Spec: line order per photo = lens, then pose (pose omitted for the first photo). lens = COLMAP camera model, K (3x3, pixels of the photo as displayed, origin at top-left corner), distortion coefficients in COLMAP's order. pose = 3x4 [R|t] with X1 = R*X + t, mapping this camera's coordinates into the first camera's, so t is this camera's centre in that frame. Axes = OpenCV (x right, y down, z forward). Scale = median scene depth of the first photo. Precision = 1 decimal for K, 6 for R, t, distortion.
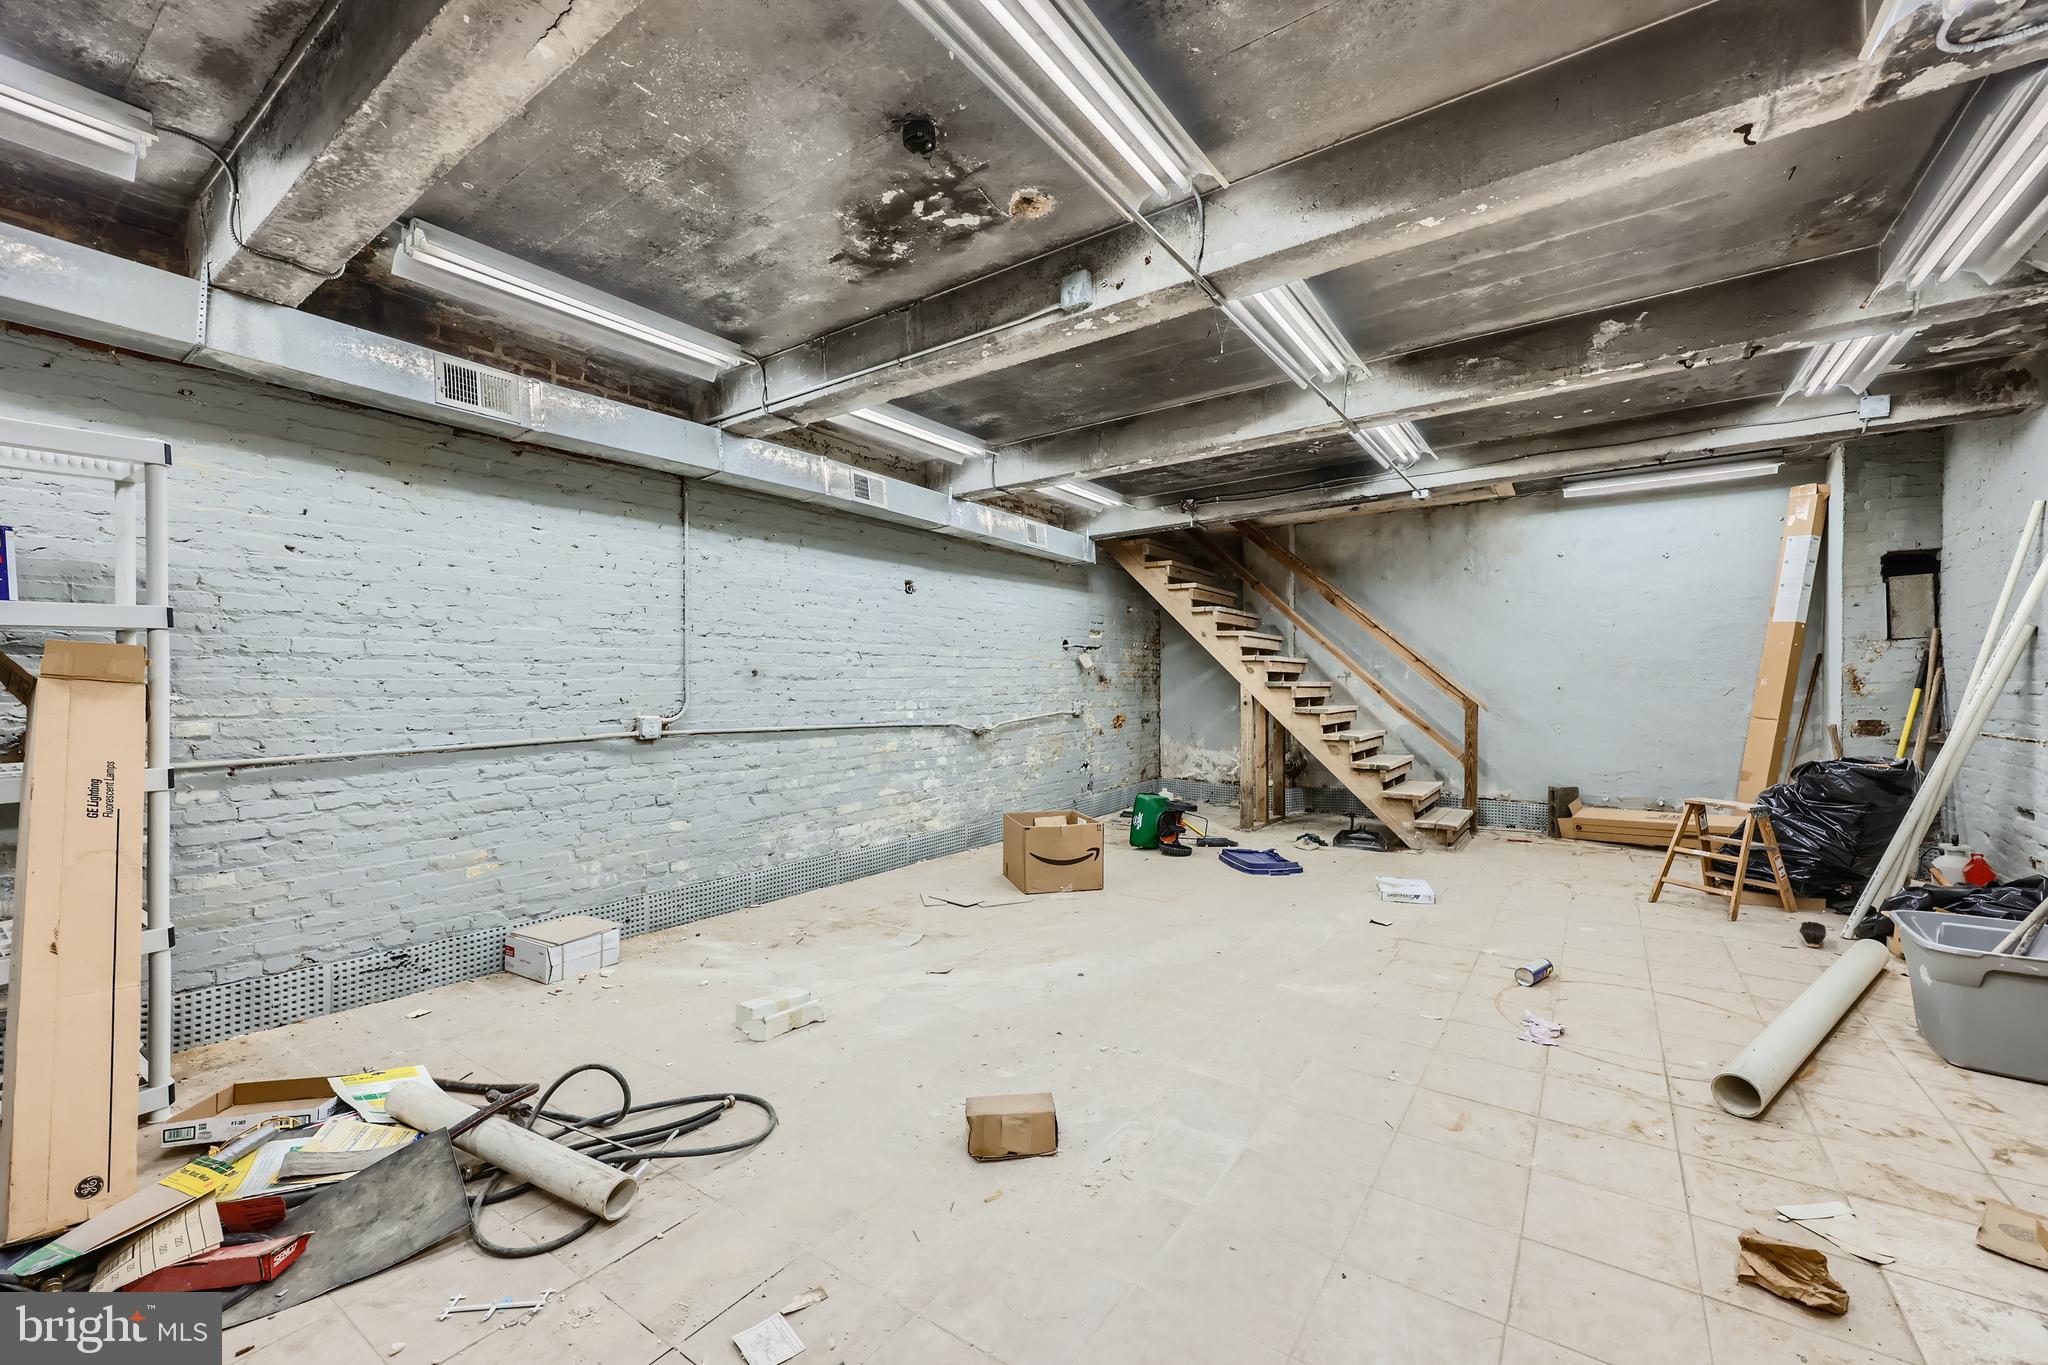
lens RADIAL K [[828.4, 0, 1023.3], [0, 828.4, 691.9], [0, 0, 1]] dist [-0.001023, 0.001553]
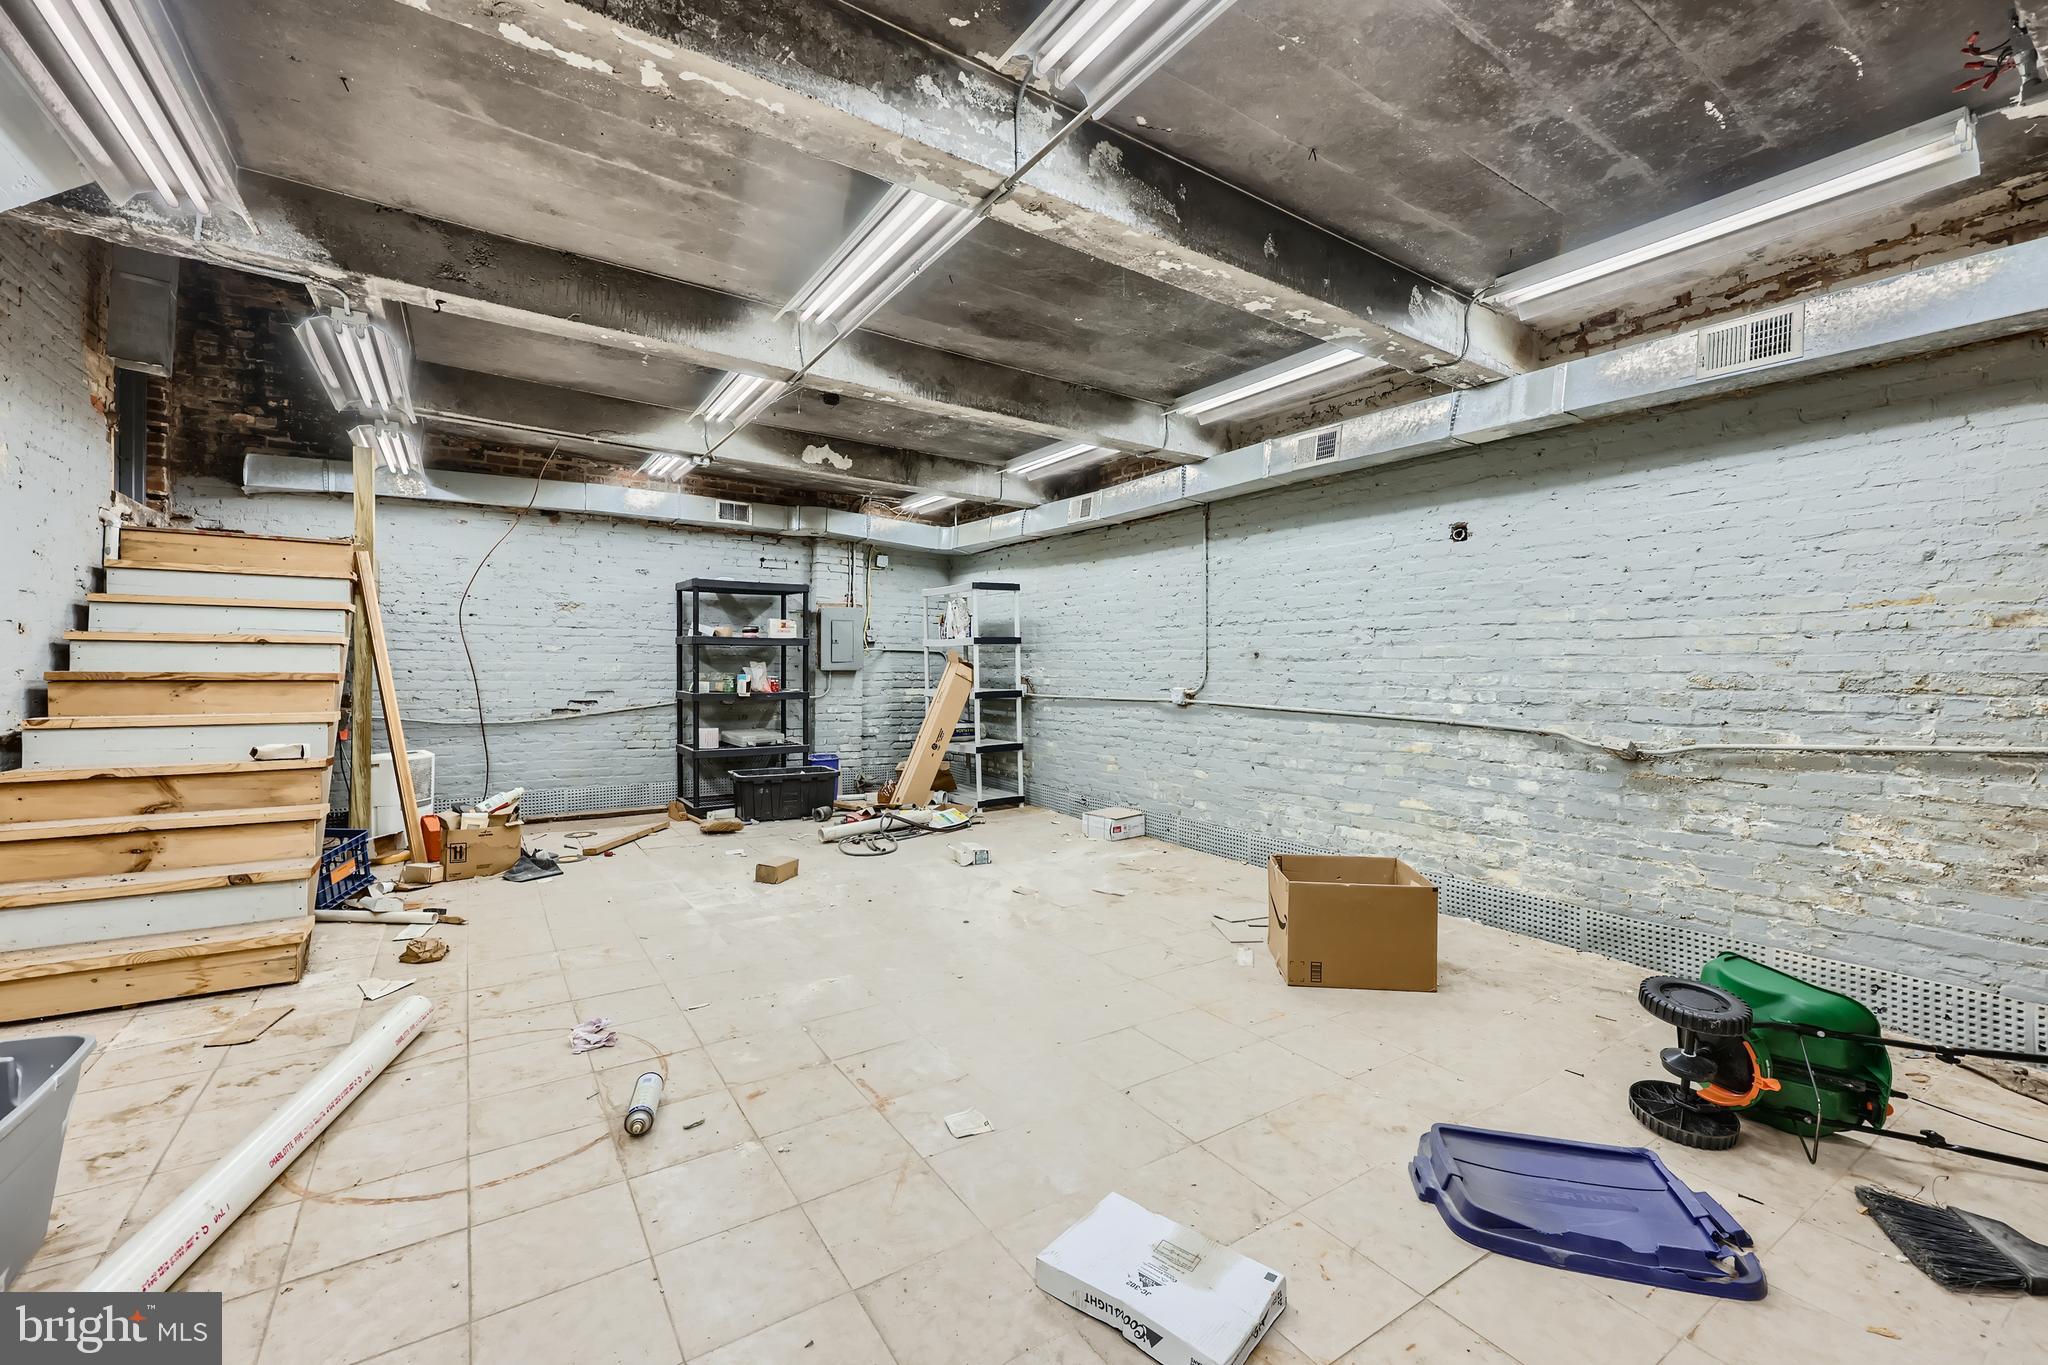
lens RADIAL K [[828.4, 0, 1023.3], [0, 828.4, 663.3], [0, 0, 1]] dist [-0.001023, 0.001553]
pose [[-0.358074, -0.001635, -0.933692, 0.782483], [-0.013897, 0.999897, 0.003579, -0.010938], [0.933590, 0.014257, -0.358060, 1.052835]]
